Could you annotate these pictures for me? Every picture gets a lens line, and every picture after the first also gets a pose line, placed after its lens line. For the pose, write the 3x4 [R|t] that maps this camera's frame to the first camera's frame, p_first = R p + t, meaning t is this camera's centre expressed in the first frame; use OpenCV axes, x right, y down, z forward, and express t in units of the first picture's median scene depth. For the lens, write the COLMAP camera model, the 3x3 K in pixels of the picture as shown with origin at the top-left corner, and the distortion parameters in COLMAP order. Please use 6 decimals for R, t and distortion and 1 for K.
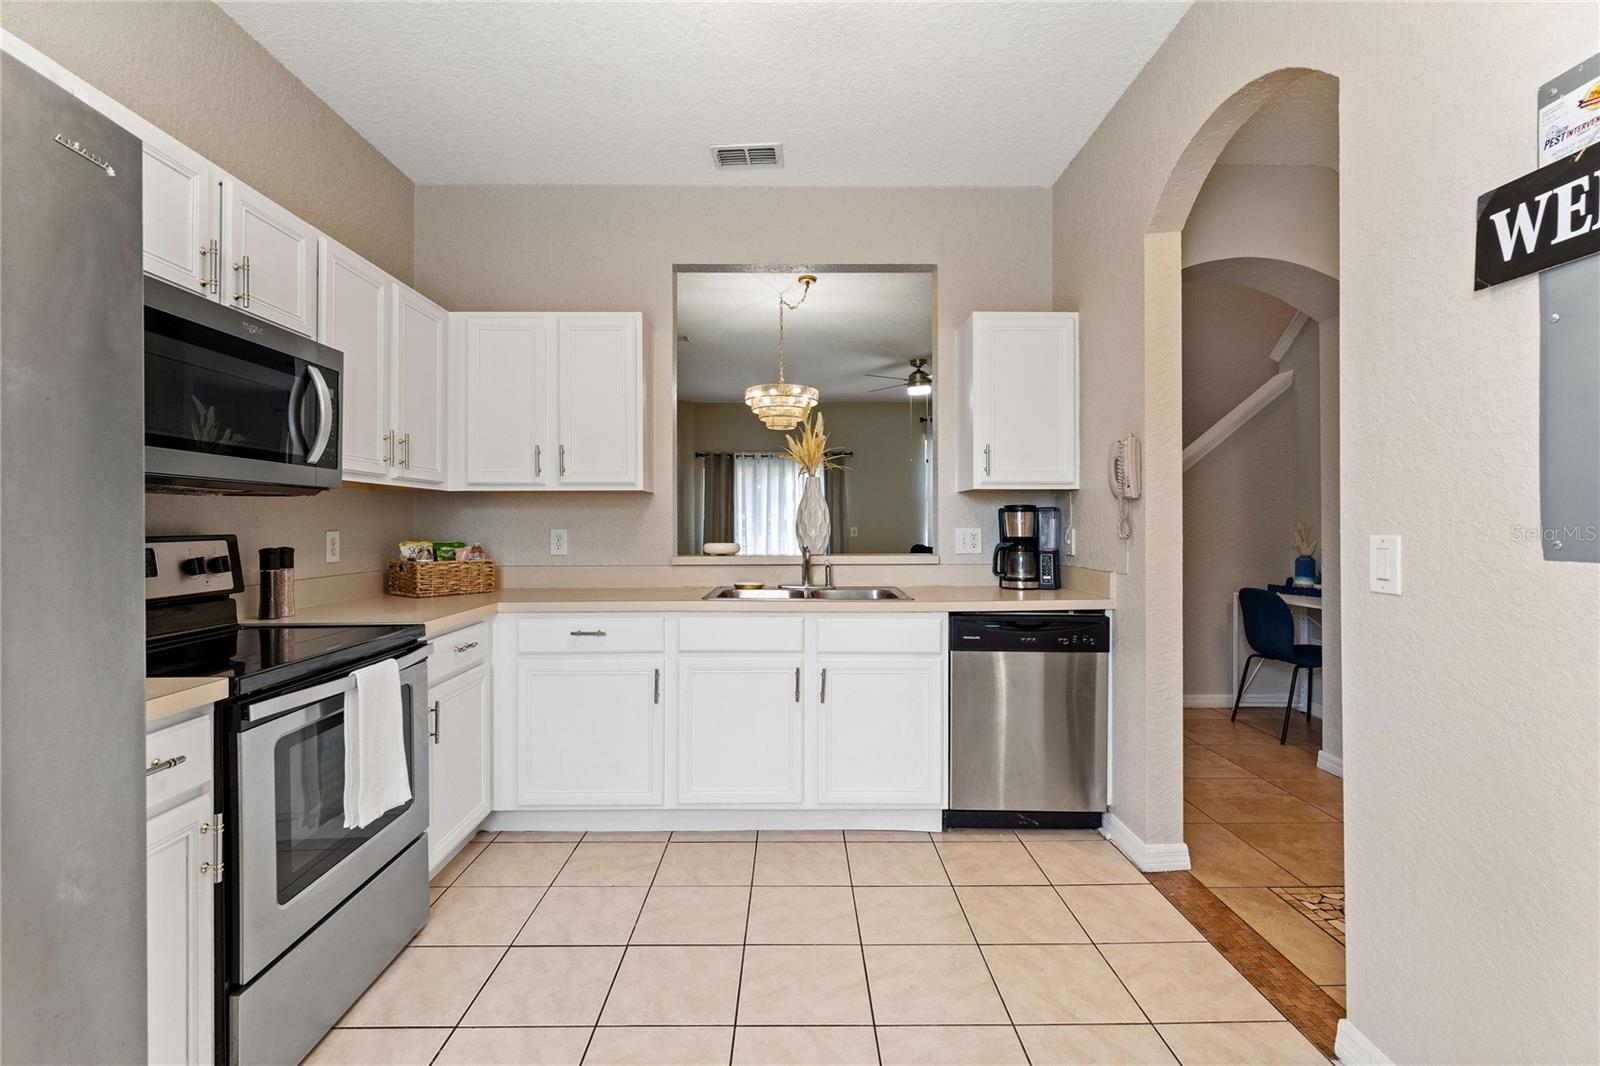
lens RADIAL K [[723.5, 0, 800.0], [0, 723.5, 533.0], [0, 0, 1]] dist [-0.000566, -0.000043]
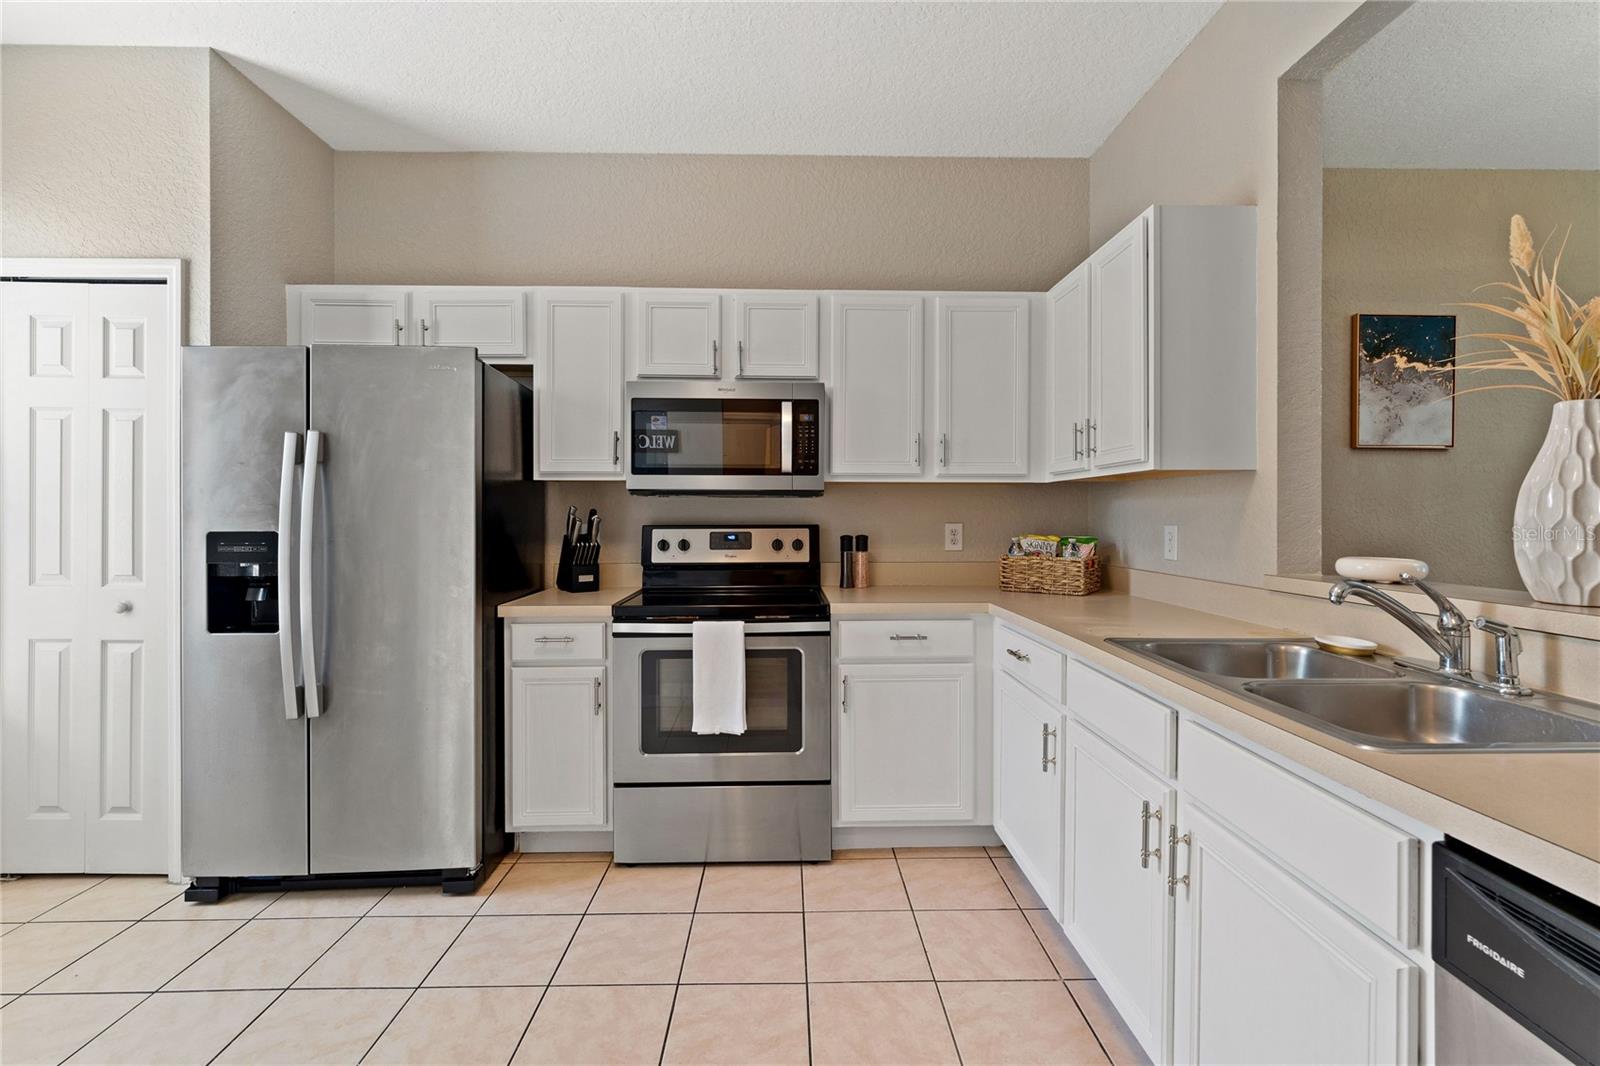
lens RADIAL K [[724.6, 0, 797.5], [0, 724.6, 517.1], [0, 0, 1]] dist [0.000264, -0.000017]
pose [[0.014465, 0.002686, -0.999892, 0.516347], [-0.014943, 0.999885, 0.002470, -0.011913], [0.999784, 0.014906, 0.014504, 0.747378]]
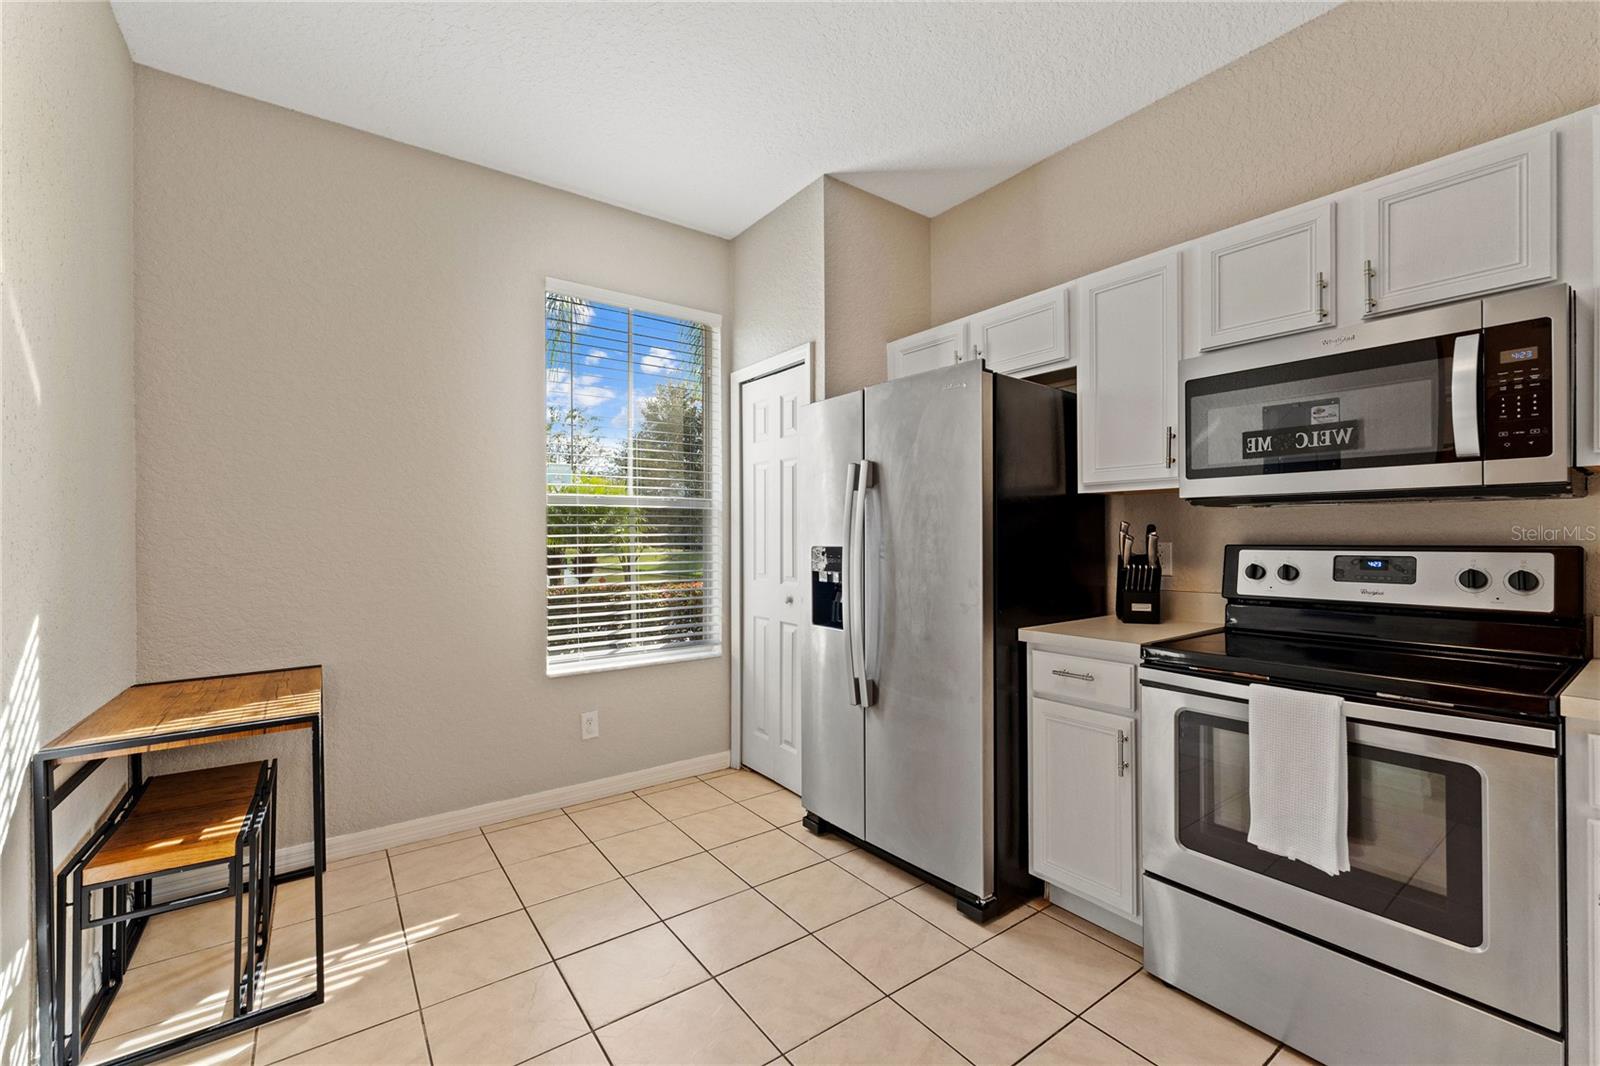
lens RADIAL K [[659.9, 0, 800.0], [0, 659.9, 533.0], [0, 0, 1]] dist [0.002381, 0.000290]
pose [[-0.816042, 0.000921, -0.577991, 0.265622], [-0.004587, 0.999957, 0.008070, -0.010818], [0.577974, 0.009236, -0.816003, 0.870854]]
